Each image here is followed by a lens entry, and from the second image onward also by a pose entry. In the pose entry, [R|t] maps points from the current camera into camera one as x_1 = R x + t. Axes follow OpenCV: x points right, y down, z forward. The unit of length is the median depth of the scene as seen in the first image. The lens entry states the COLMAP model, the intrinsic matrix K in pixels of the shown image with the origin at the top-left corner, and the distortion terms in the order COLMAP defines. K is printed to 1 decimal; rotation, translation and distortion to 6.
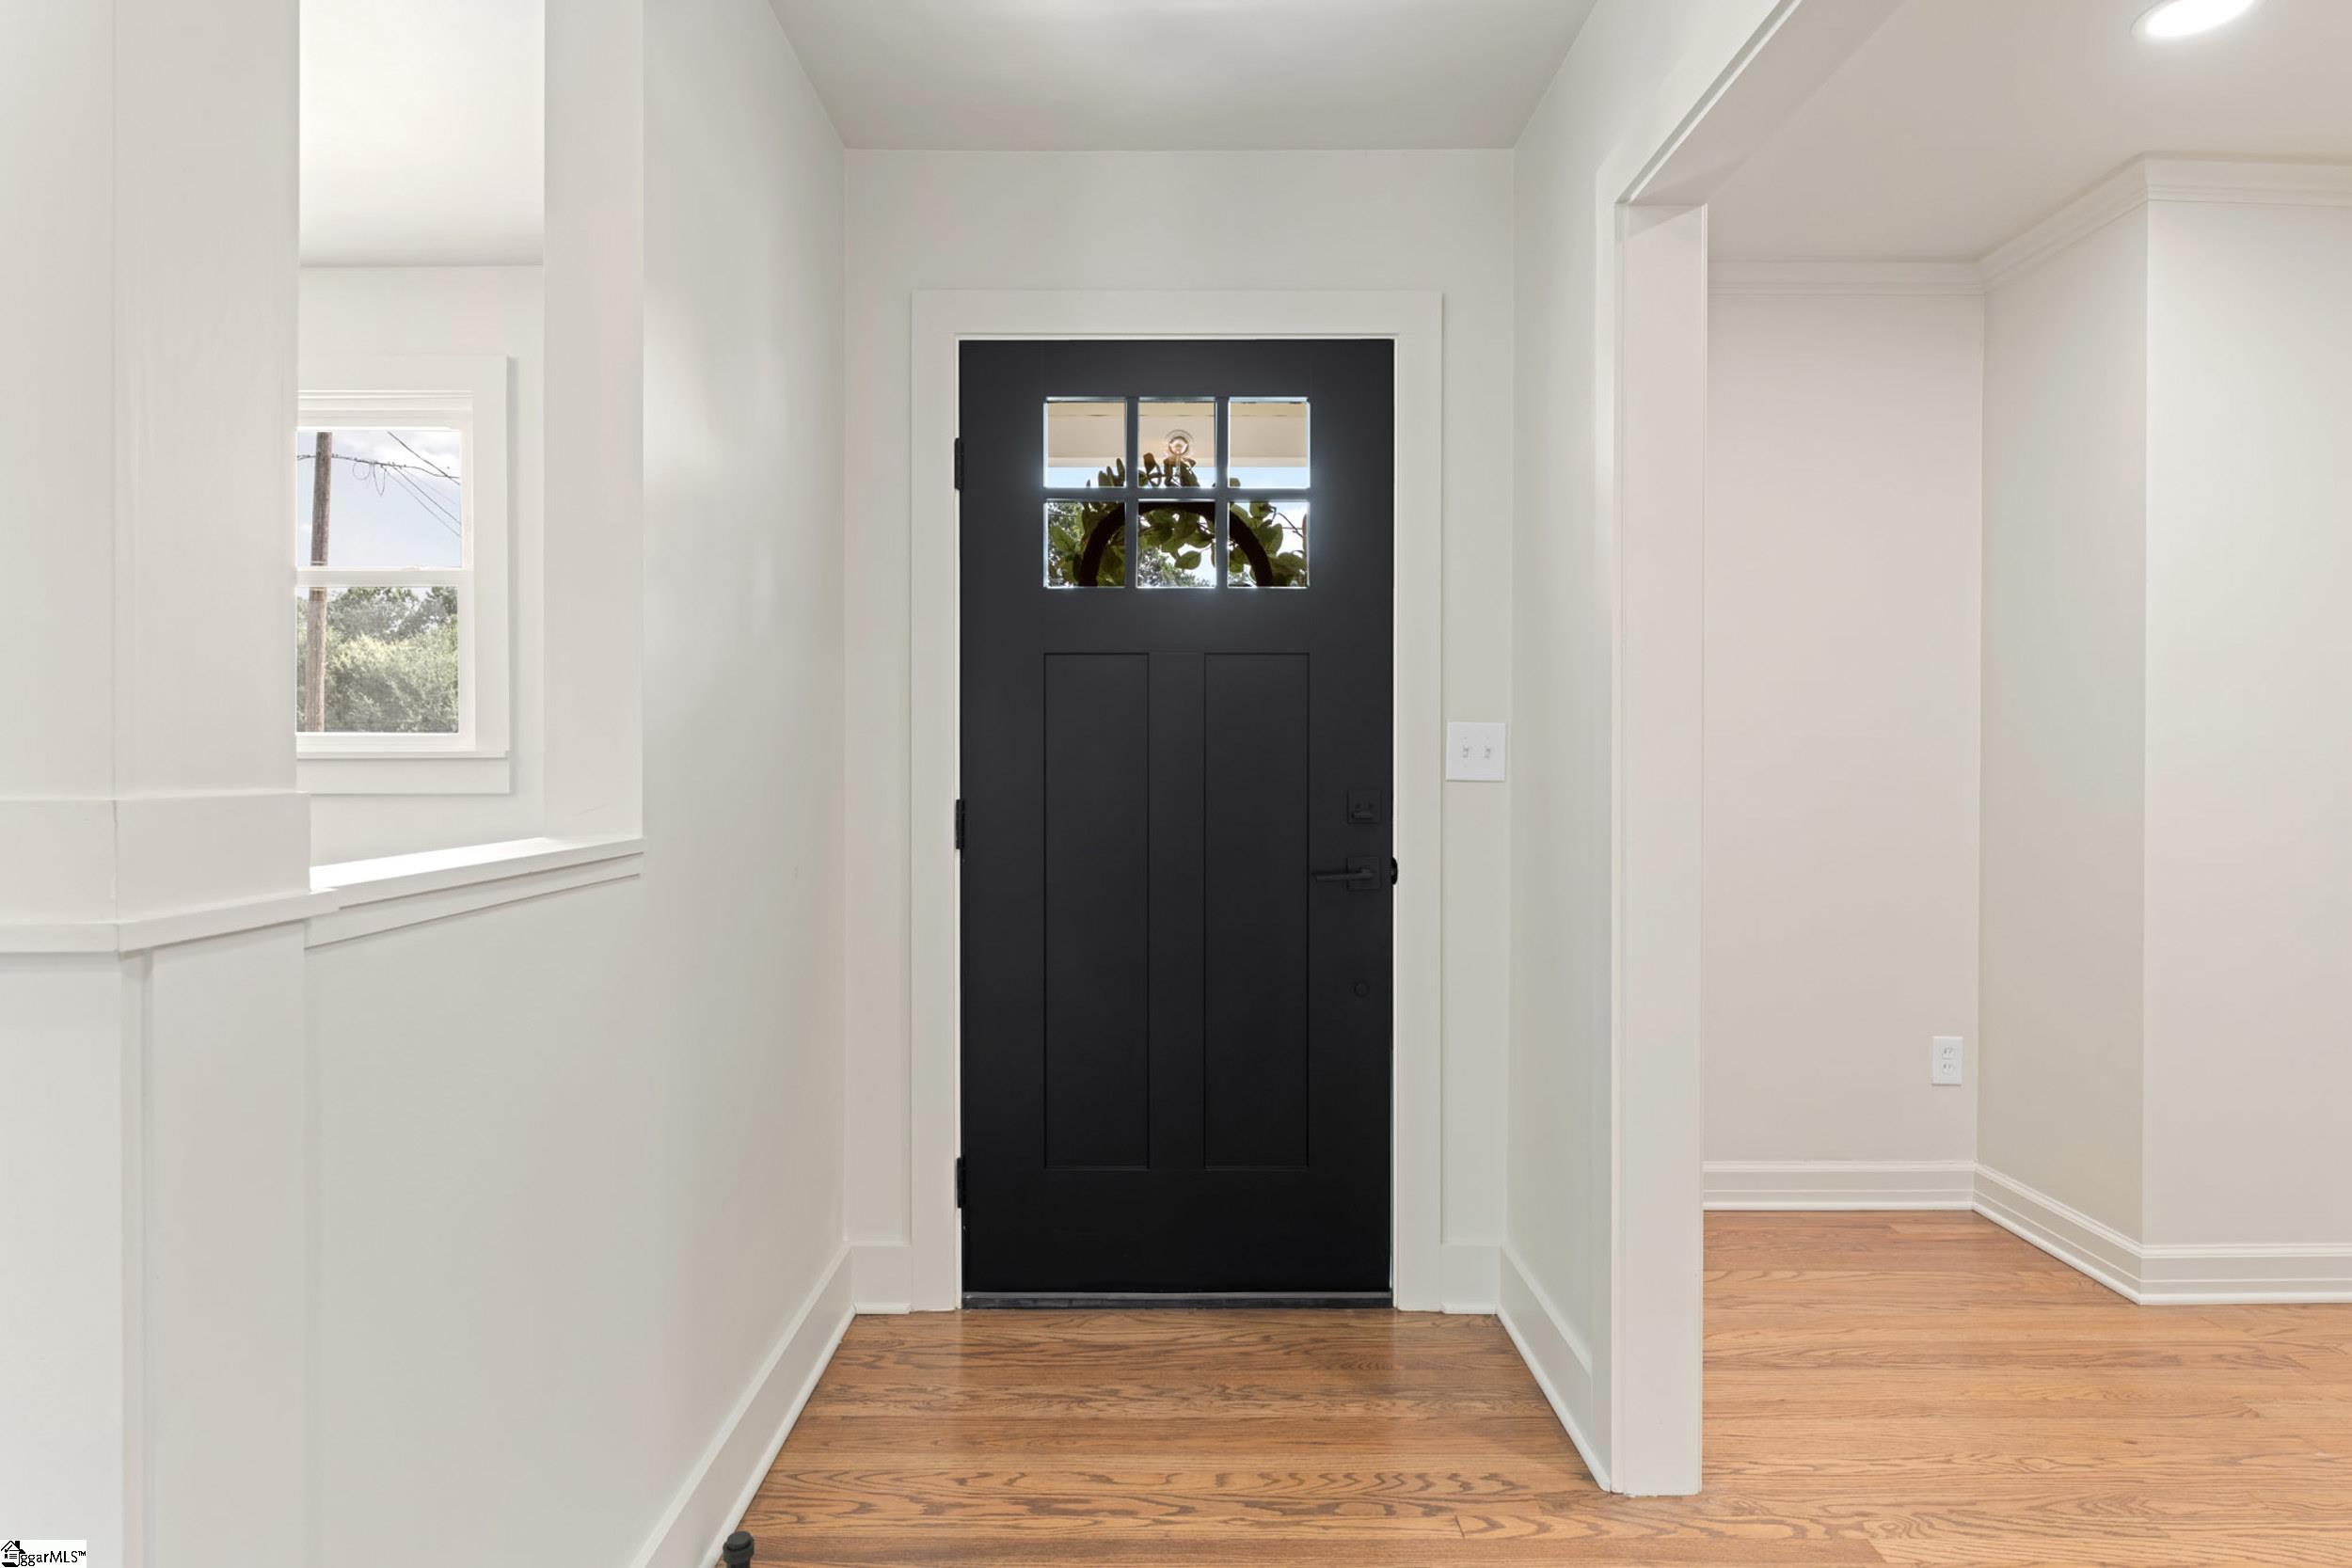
lens RADIAL K [[1294.0, 0, 1156.7], [0, 1294.0, 760.2], [0, 0, 1]] dist [-0.001814, -0.000026]
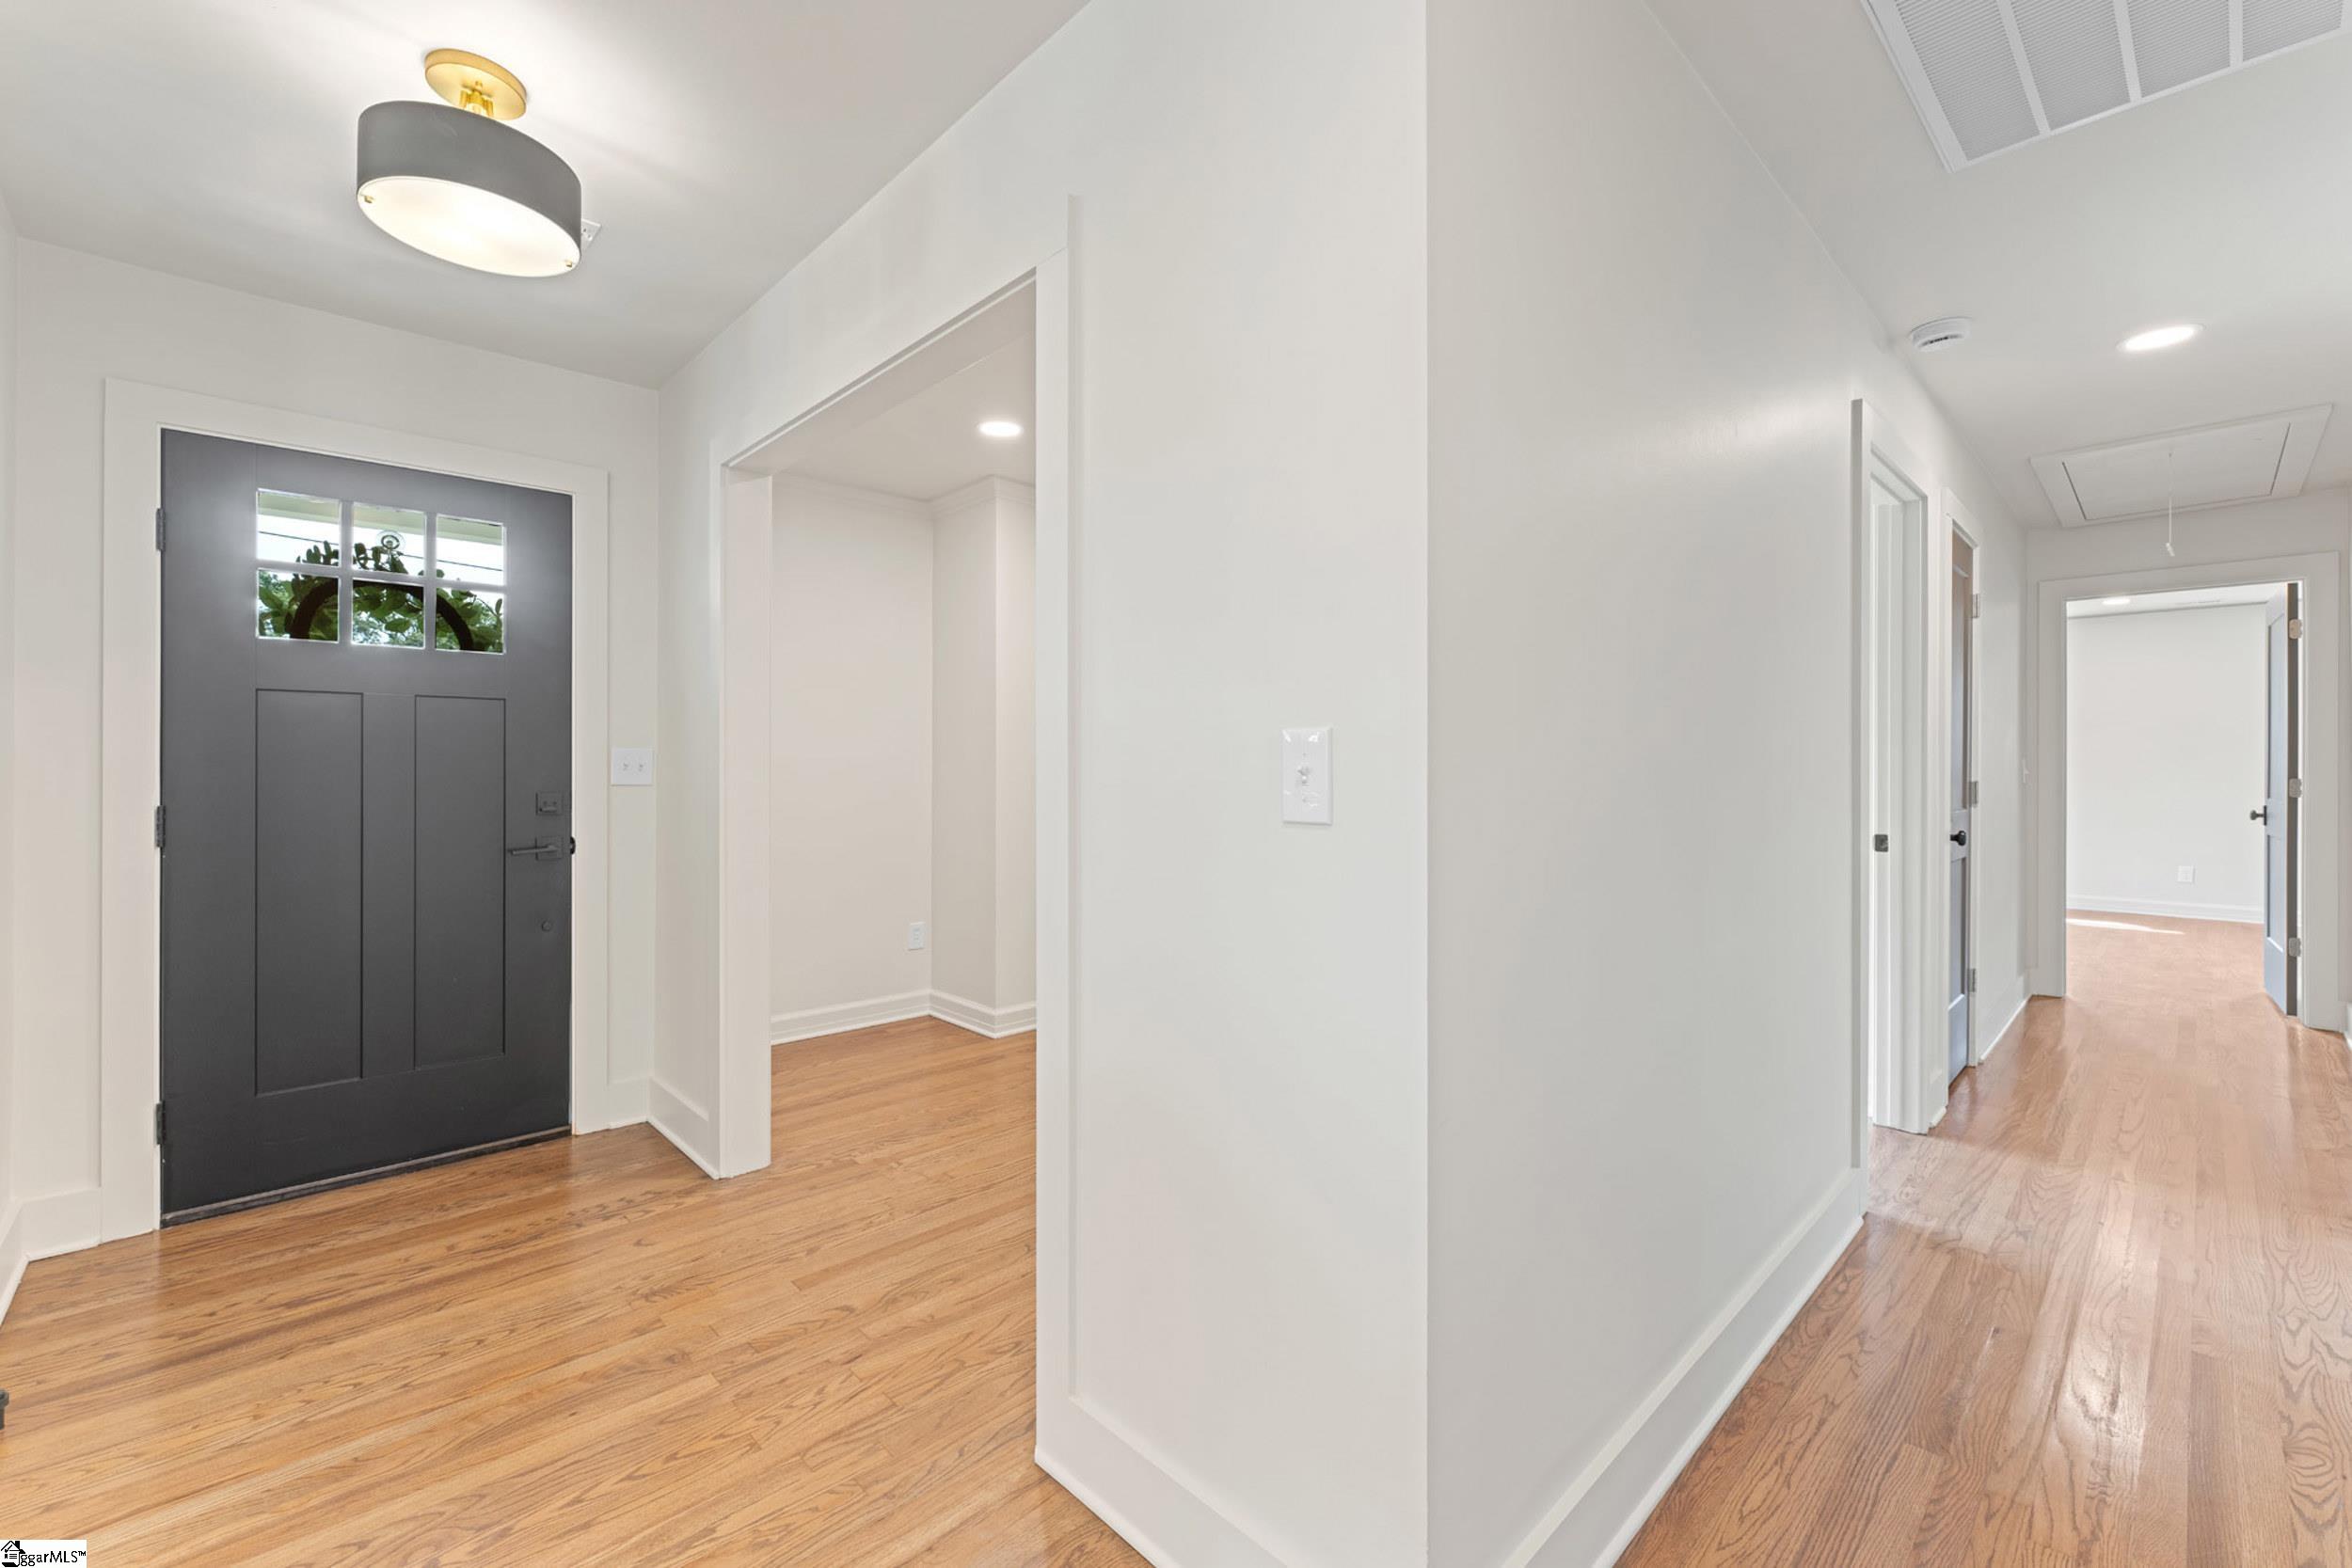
lens RADIAL K [[996.8, 0, 1182.7], [0, 996.8, 766.4], [0, 0, 1]] dist [0.002091, -0.000683]
pose [[0.725154, -0.000024, 0.688587, -0.106354], [0.002698, 0.999992, -0.002806, -0.001556], [-0.688582, 0.003893, 0.725148, -0.350988]]
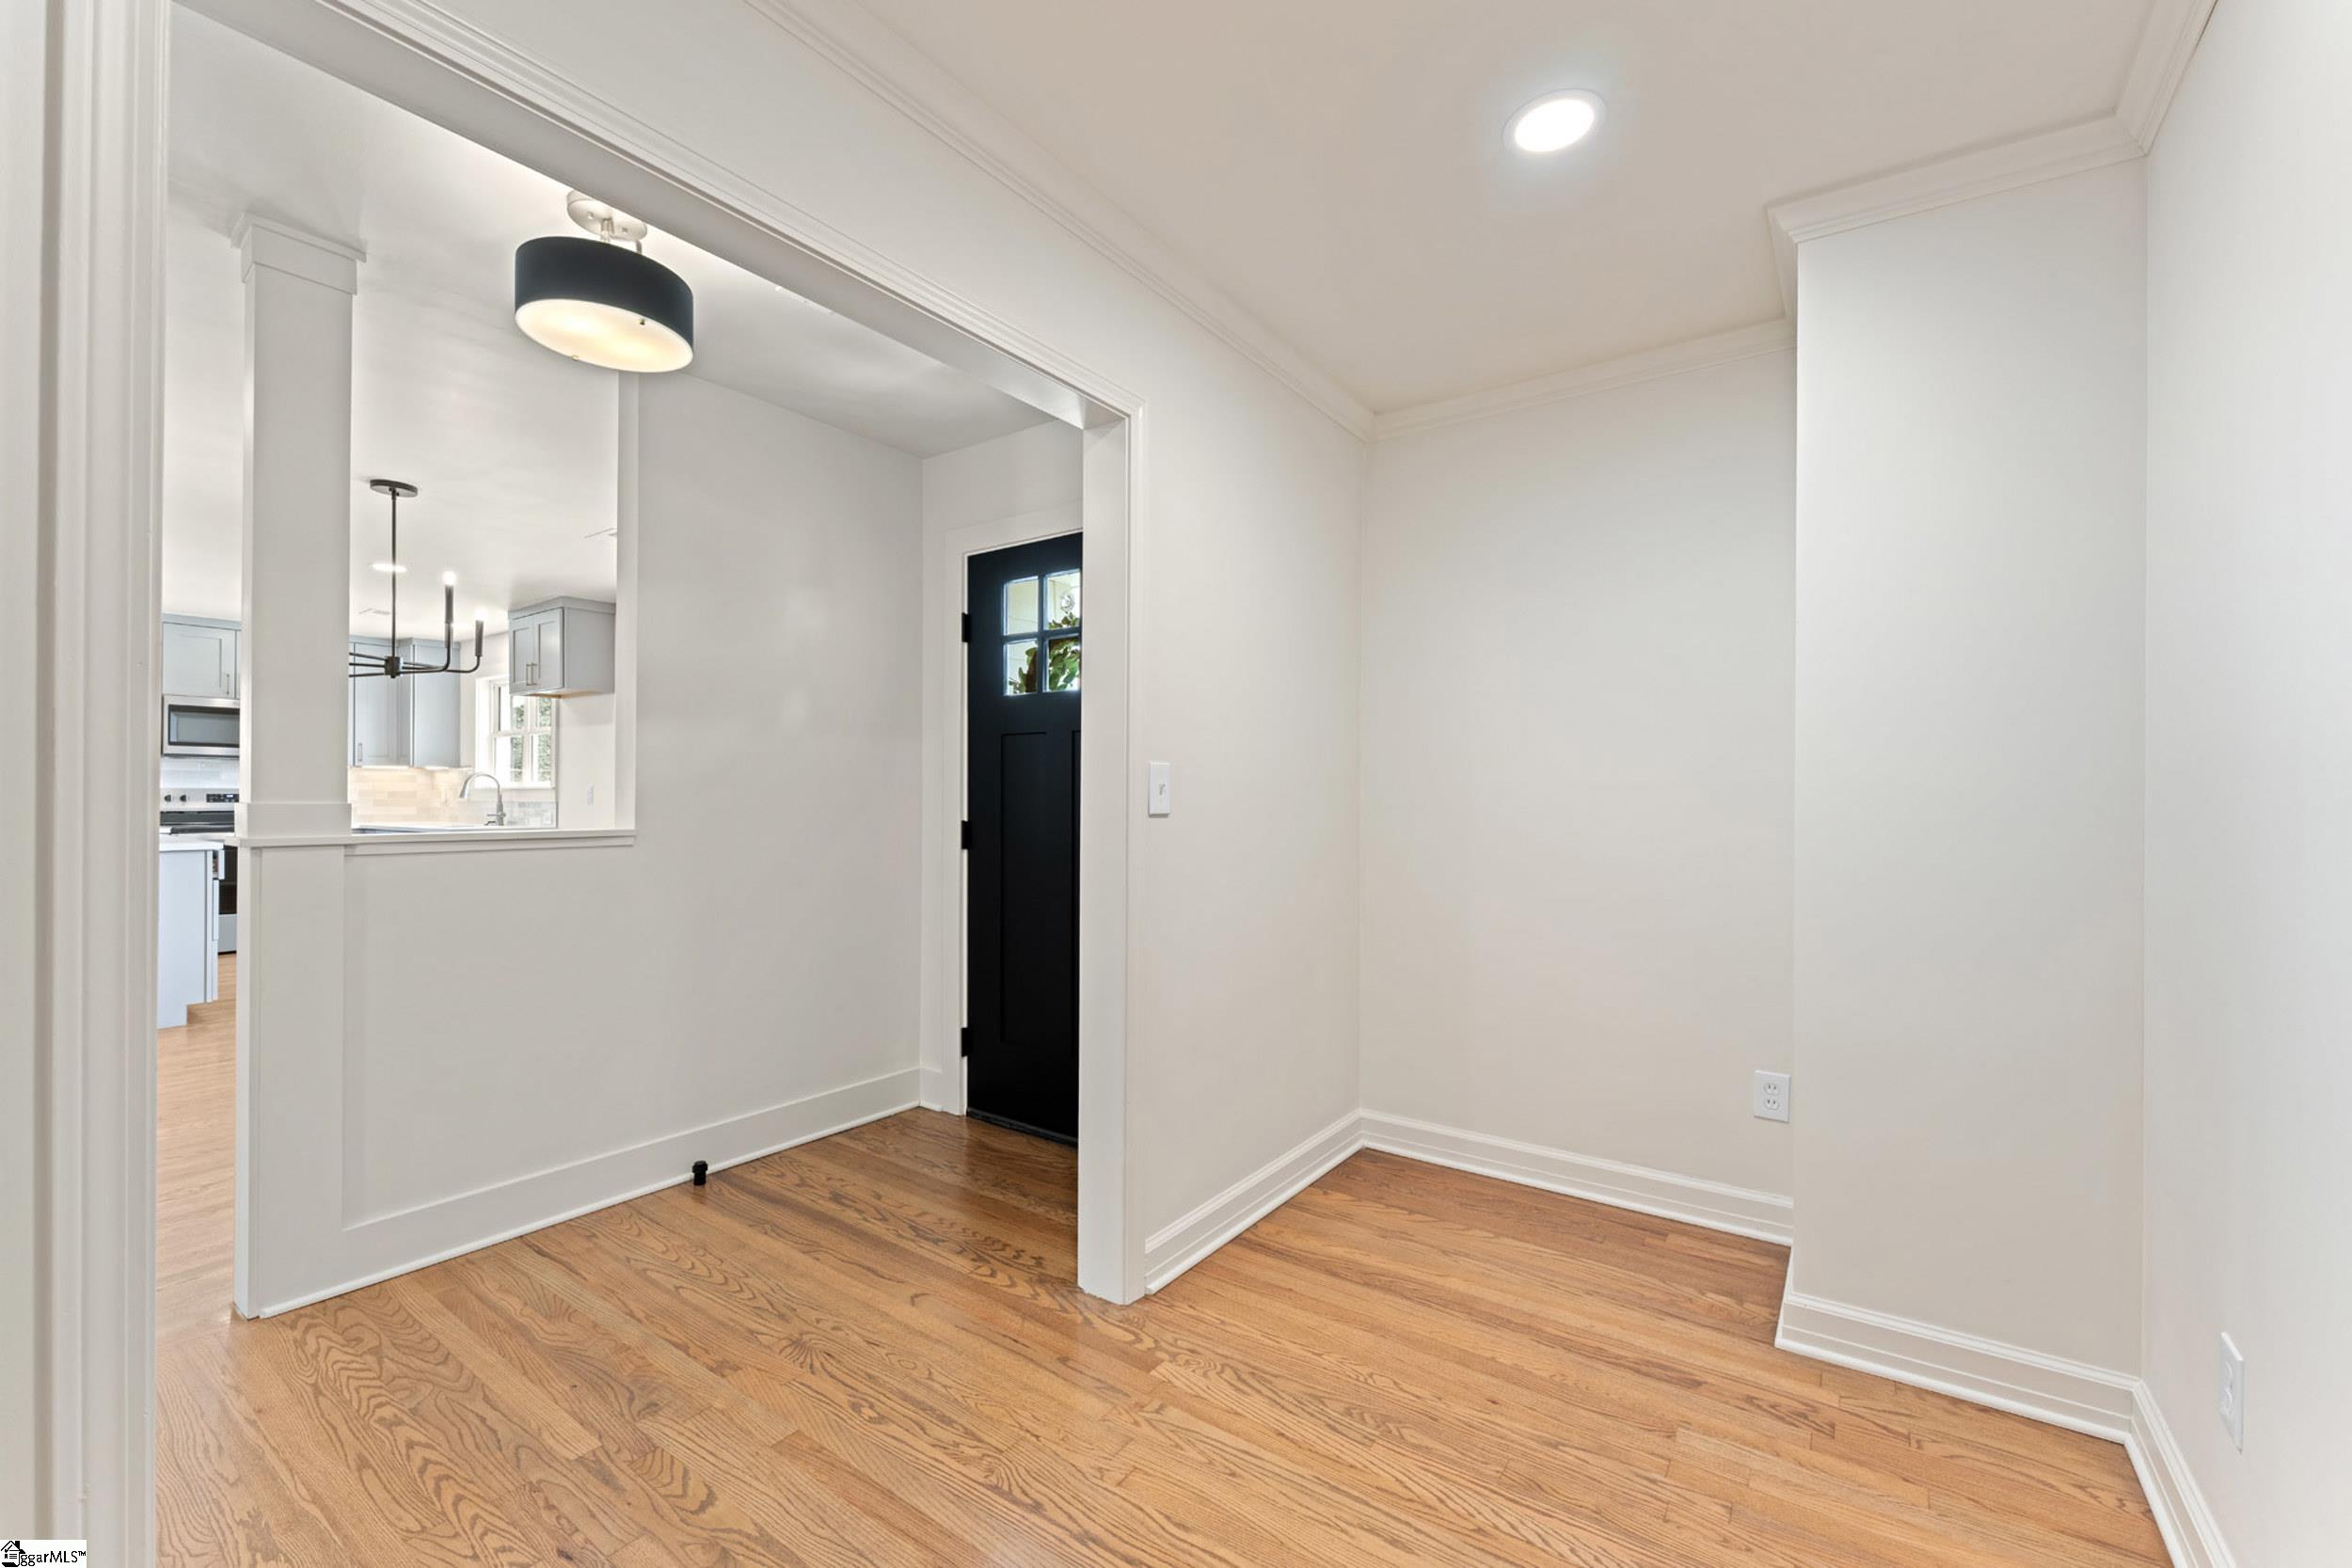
lens RADIAL K [[947.9, 0, 1120.2], [0, 947.9, 796.6], [0, 0, 1]] dist [-0.002628, 0.000105]
pose [[0.805109, 0.004161, -0.593112, 0.805851], [-0.007923, 0.999962, -0.003739, 0.001258], [0.593073, 0.007709, 0.805111, 0.107934]]
